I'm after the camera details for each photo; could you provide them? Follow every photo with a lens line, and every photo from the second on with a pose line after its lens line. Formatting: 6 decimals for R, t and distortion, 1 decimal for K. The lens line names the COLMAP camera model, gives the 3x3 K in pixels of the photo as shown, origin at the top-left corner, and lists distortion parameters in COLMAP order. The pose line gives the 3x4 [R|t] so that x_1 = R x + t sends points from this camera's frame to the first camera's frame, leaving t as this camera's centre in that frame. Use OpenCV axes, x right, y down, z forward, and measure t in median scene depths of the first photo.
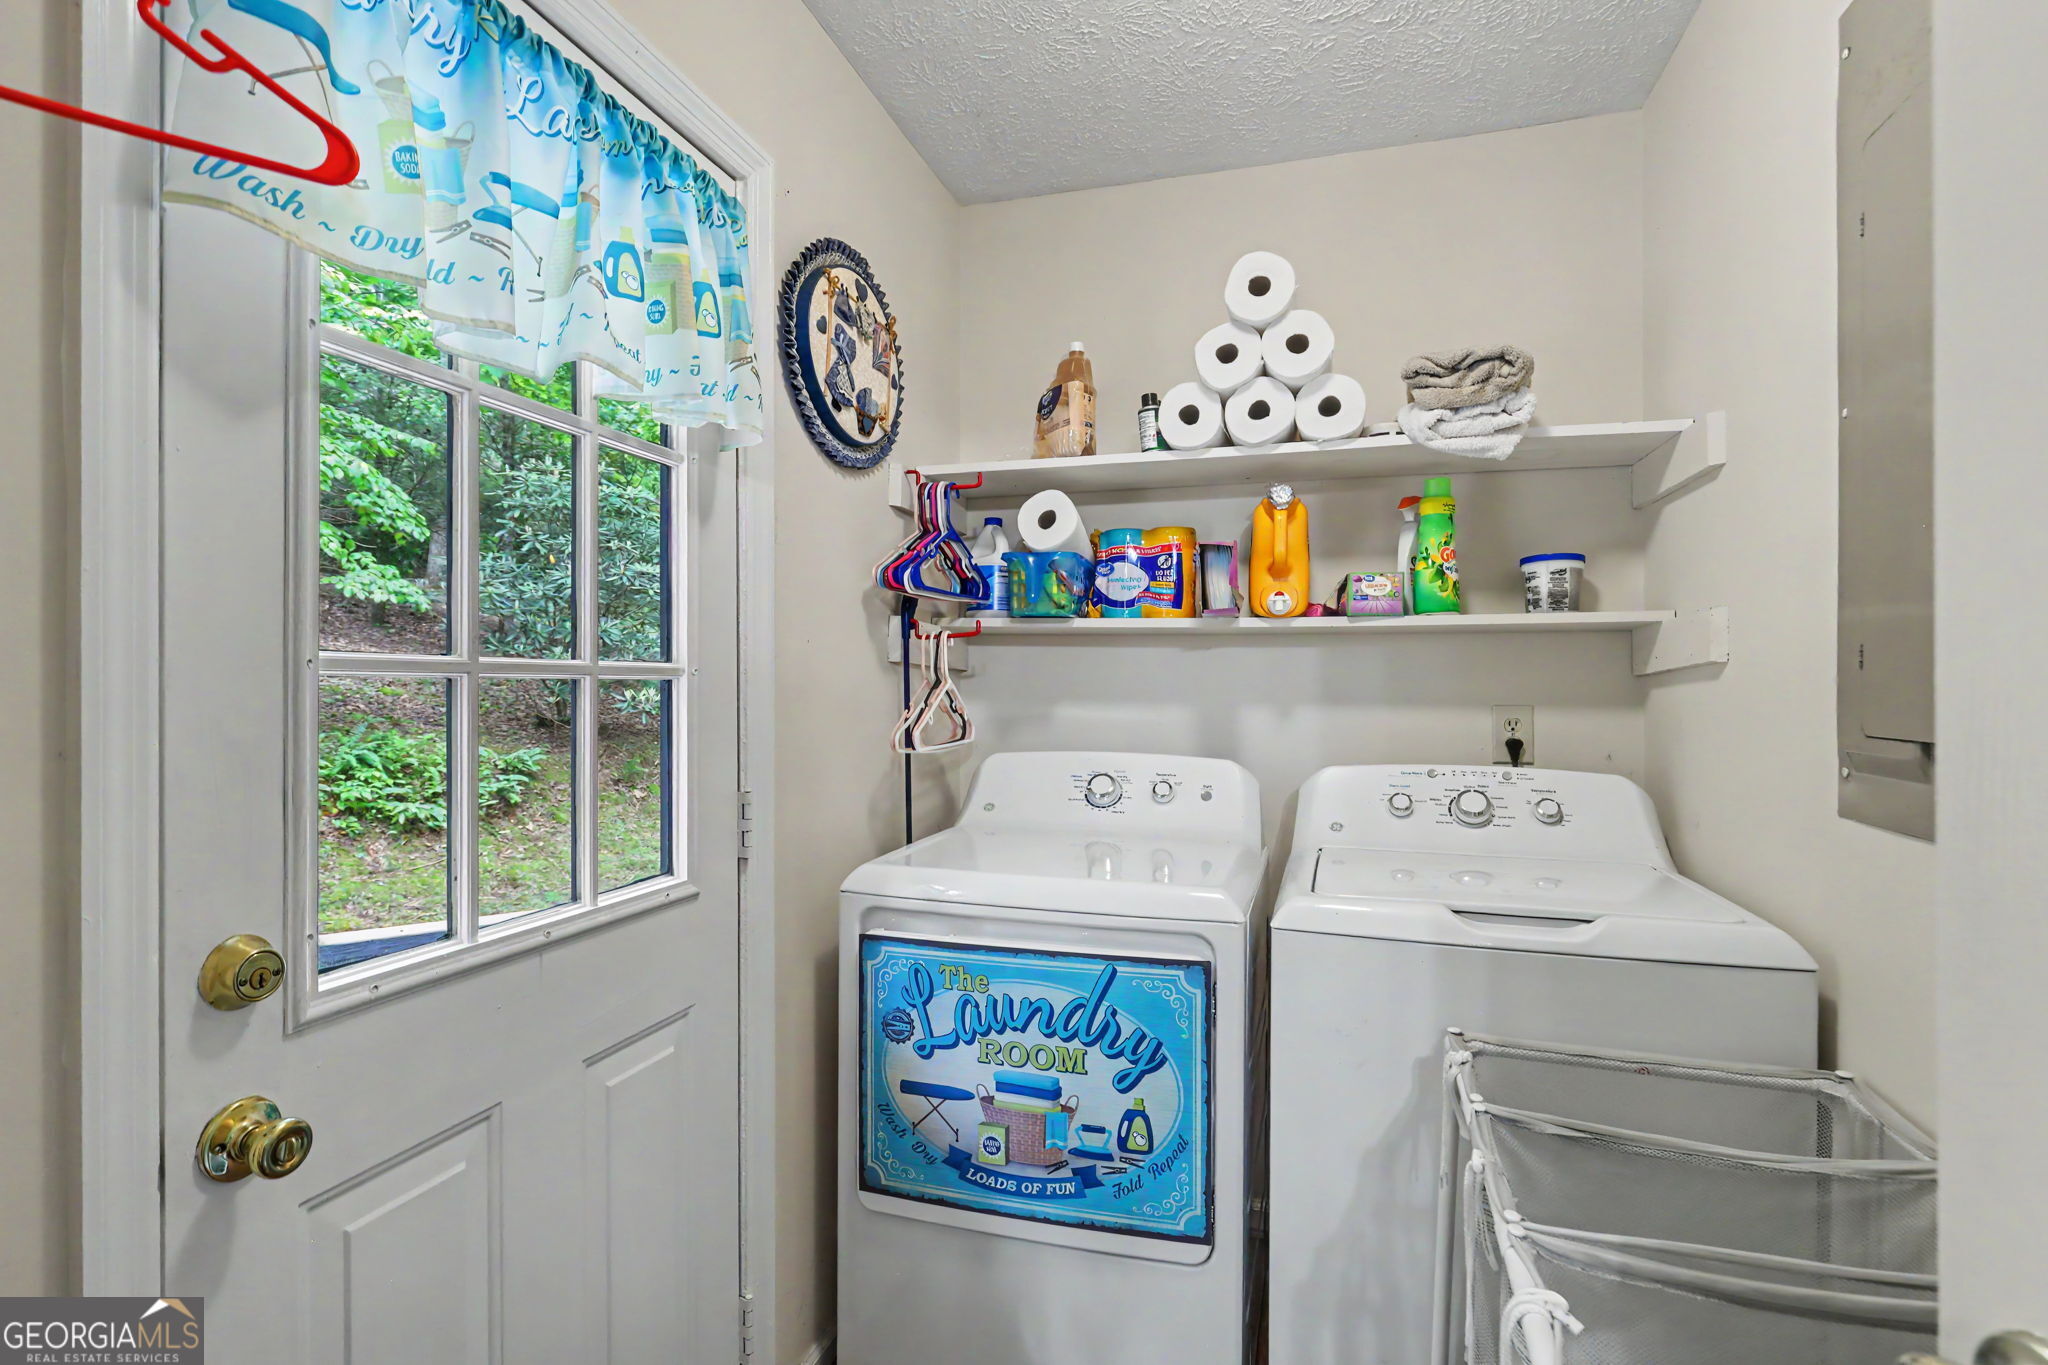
lens RADIAL K [[932.3, 0, 1024.0], [0, 932.3, 682.5], [0, 0, 1]] dist [0.004329, -0.000185]
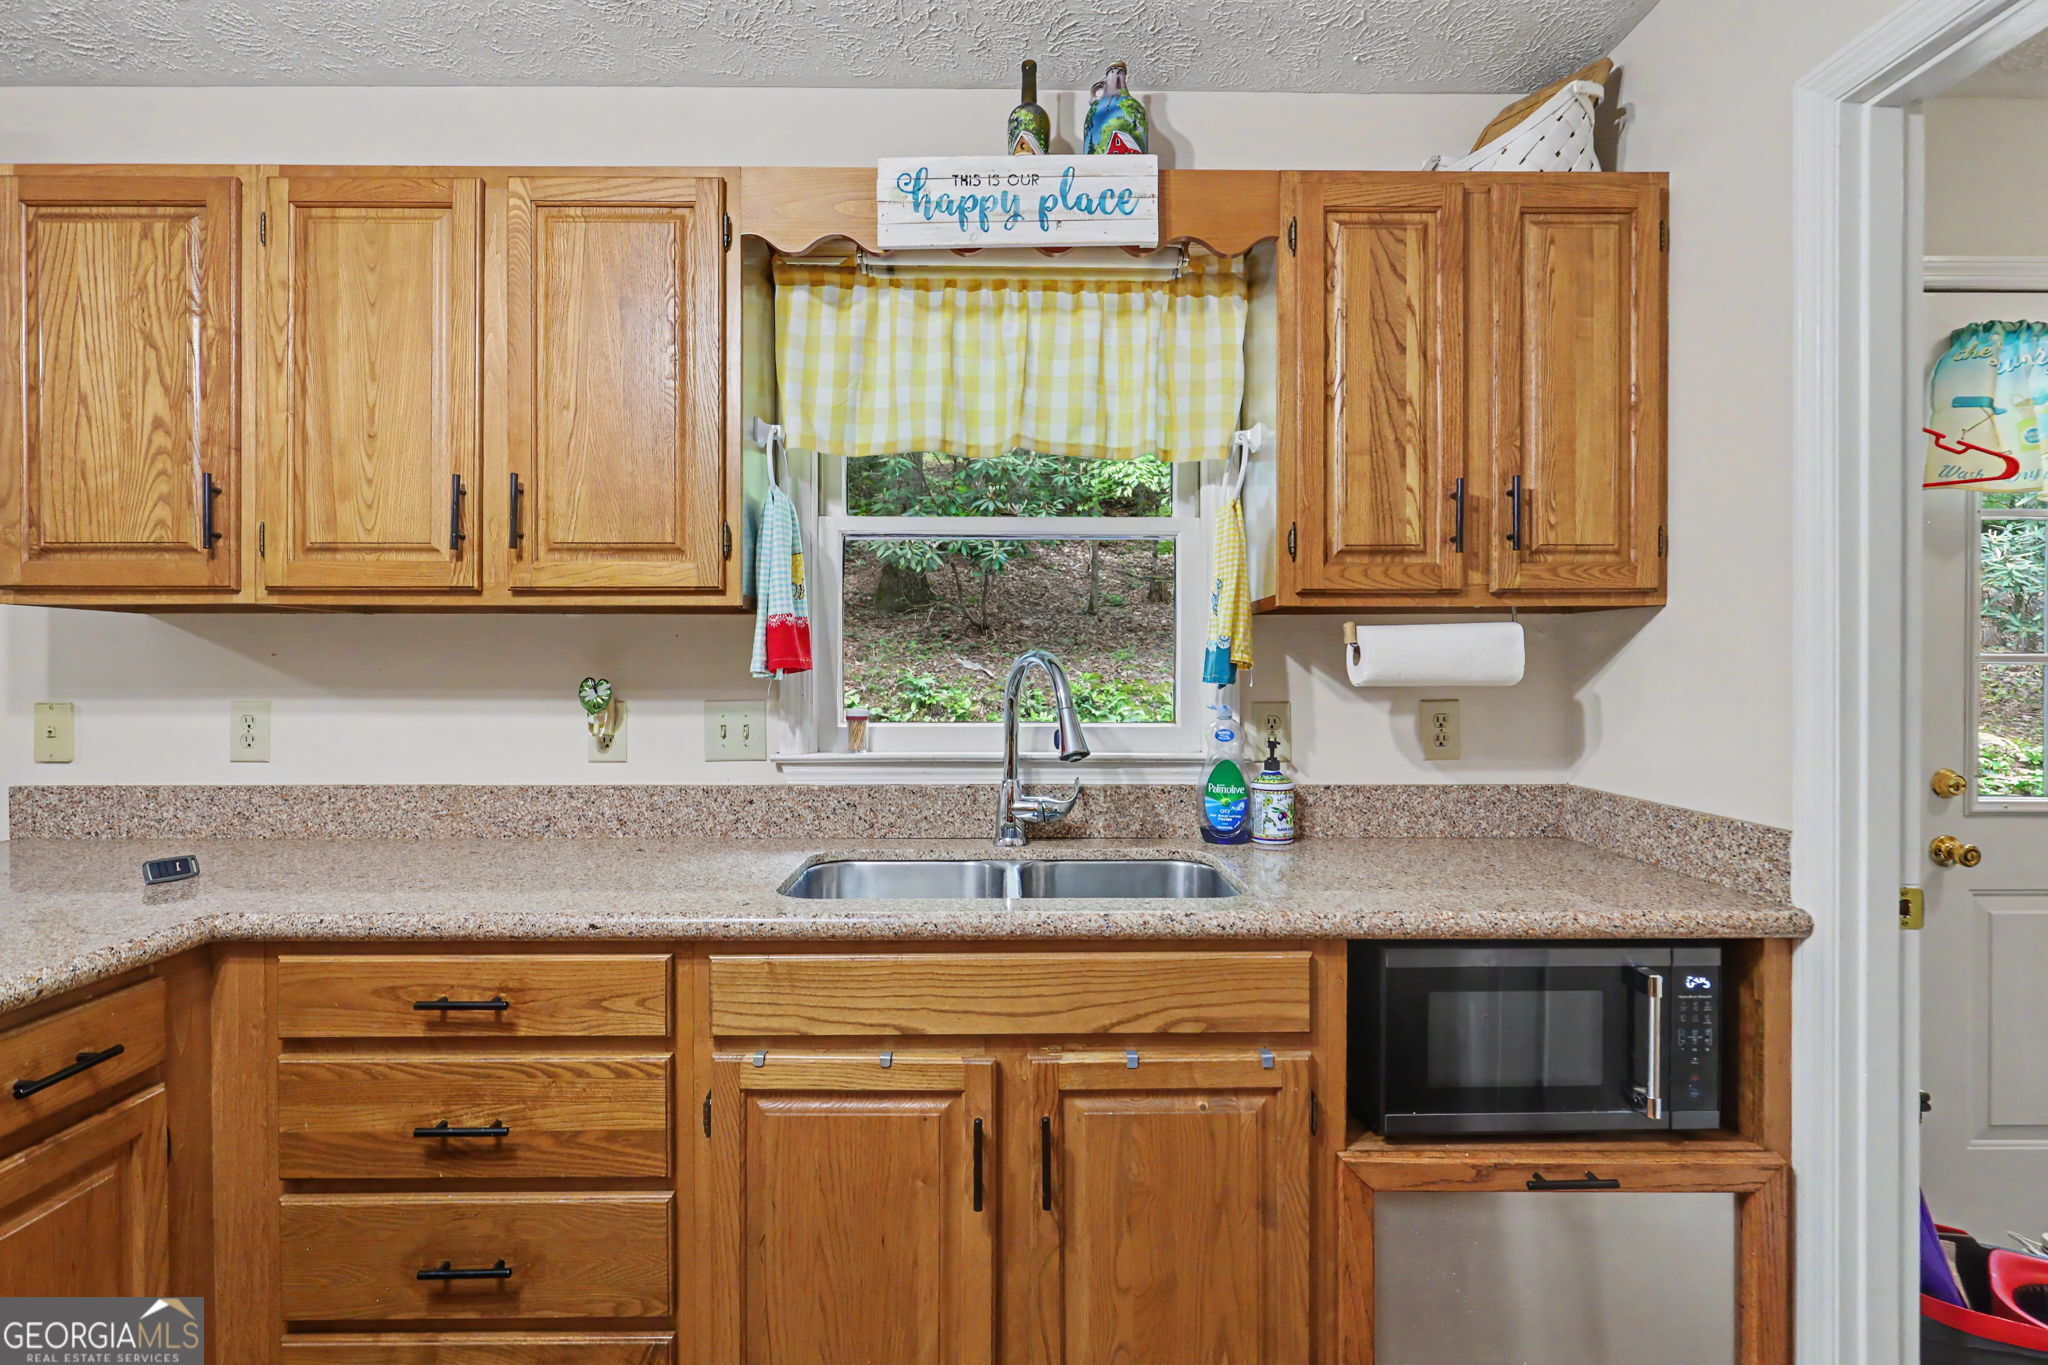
lens RADIAL K [[932.3, 0, 1024.0], [0, 932.3, 682.5], [0, 0, 1]] dist [0.004329, -0.000185]
pose [[0.248255, 0.002991, -0.968690, 0.949176], [0.010557, 0.999927, 0.005793, 0.006381], [0.968637, -0.011664, 0.248206, -1.966077]]
